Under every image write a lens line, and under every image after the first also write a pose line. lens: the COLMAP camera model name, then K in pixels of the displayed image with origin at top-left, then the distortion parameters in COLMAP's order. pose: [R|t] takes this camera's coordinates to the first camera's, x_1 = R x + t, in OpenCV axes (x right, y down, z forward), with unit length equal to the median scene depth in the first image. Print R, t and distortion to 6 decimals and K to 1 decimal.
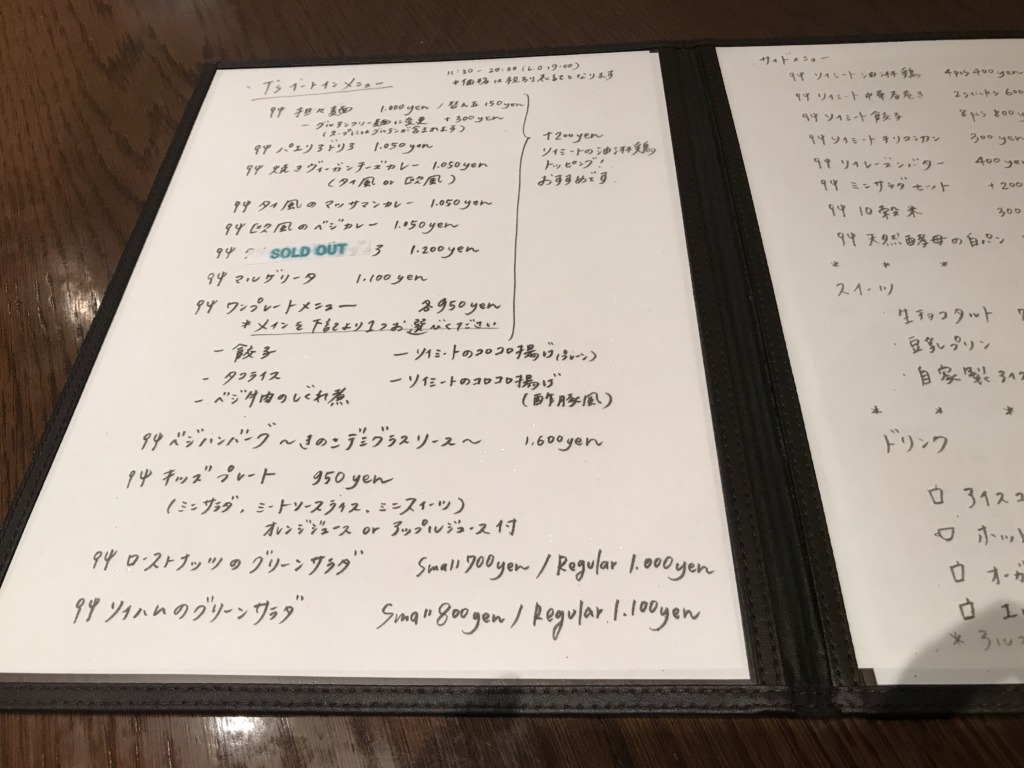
lens RADIAL K [[842.3, 0, 512.4], [0, 842.3, 381.0], [0, 0, 1]] dist [0.051252, -0.019762]
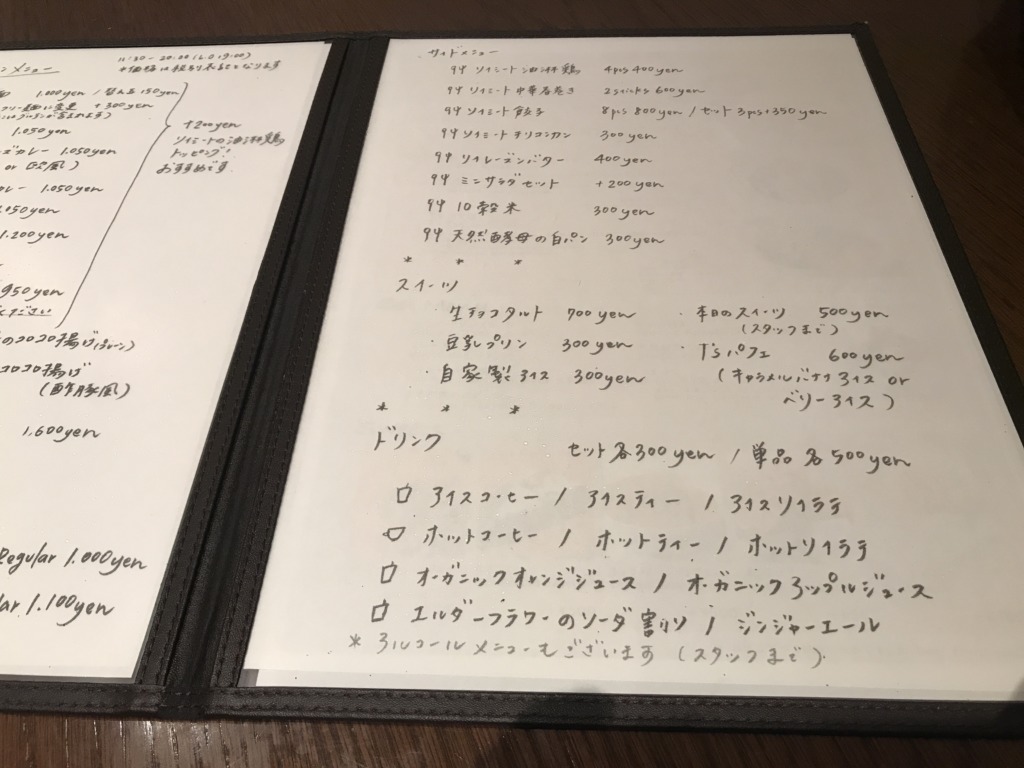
lens RADIAL K [[842.3, 0, 504.7], [0, 842.3, 386.0], [0, 0, 1]] dist [0.051252, -0.019762]
pose [[0.998991, 0.023799, -0.038093, 0.503531], [-0.023826, 0.999716, -0.000266, 0.005898], [0.038076, 0.001173, 0.999274, 0.030143]]
